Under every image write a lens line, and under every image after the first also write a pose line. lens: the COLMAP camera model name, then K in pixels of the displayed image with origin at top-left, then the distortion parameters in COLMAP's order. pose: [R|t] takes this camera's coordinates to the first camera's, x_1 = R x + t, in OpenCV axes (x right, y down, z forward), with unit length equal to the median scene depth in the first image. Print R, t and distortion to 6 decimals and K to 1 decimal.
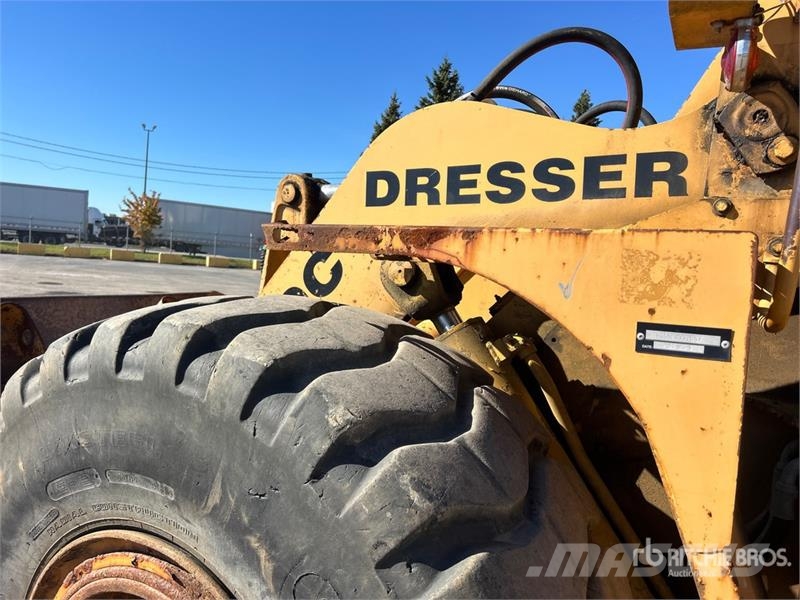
lens RADIAL K [[599.1, 0, 404.1], [0, 599.1, 302.1], [0, 0, 1]] dist [0.067299, -0.083975]
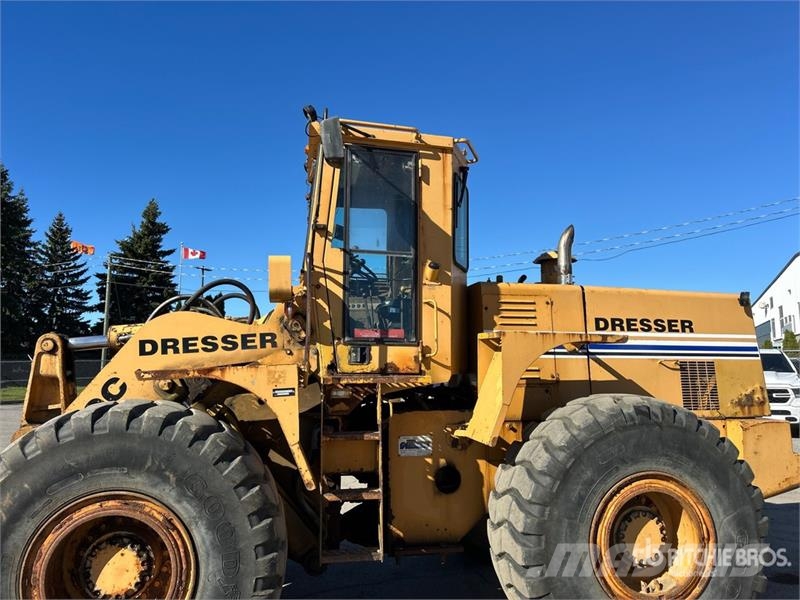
lens RADIAL K [[598.9, 0, 406.7], [0, 598.9, 297.9], [0, 0, 1]] dist [0.062736, -0.079054]
pose [[0.772742, -0.017260, 0.634486, -0.831111], [0.120304, 0.985493, -0.119710, 0.012823], [-0.623215, 0.168836, 0.763608, -1.544212]]
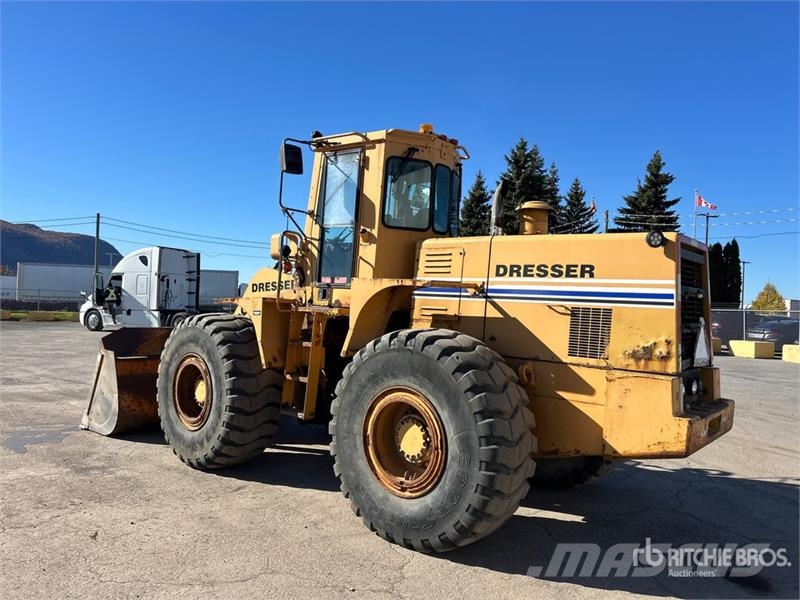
lens RADIAL K [[608.3, 0, 402.3], [0, 608.3, 299.1], [0, 0, 1]] dist [0.071760, -0.082727]
pose [[0.973853, -0.047131, -0.222235, 2.175423], [0.023207, 0.993764, -0.109061, 0.423947], [0.225989, 0.101052, 0.968874, -3.255152]]
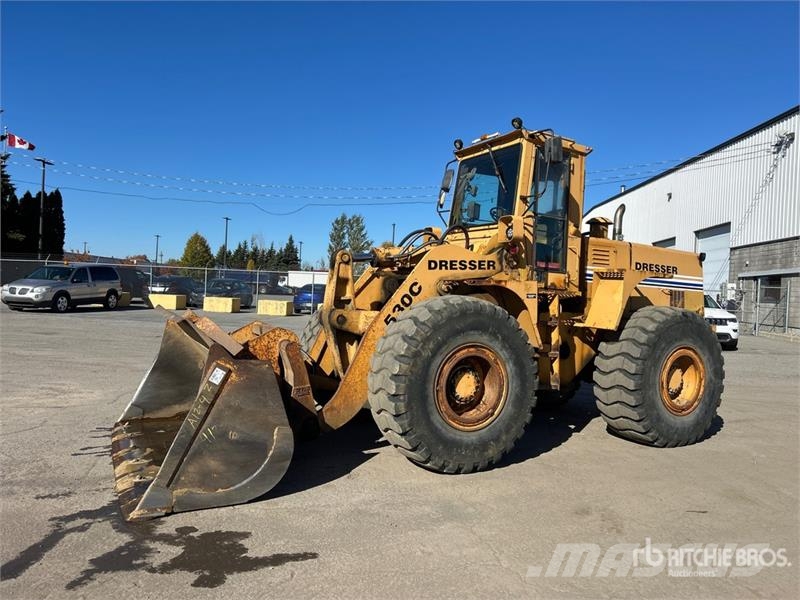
lens RADIAL K [[598.9, 0, 406.7], [0, 598.9, 297.9], [0, 0, 1]] dist [0.062736, -0.079054]
pose [[0.551829, -0.067815, 0.831195, -3.665848], [0.064224, 0.997184, 0.038719, -0.166161], [-0.831480, 0.032017, 0.554631, -1.005526]]
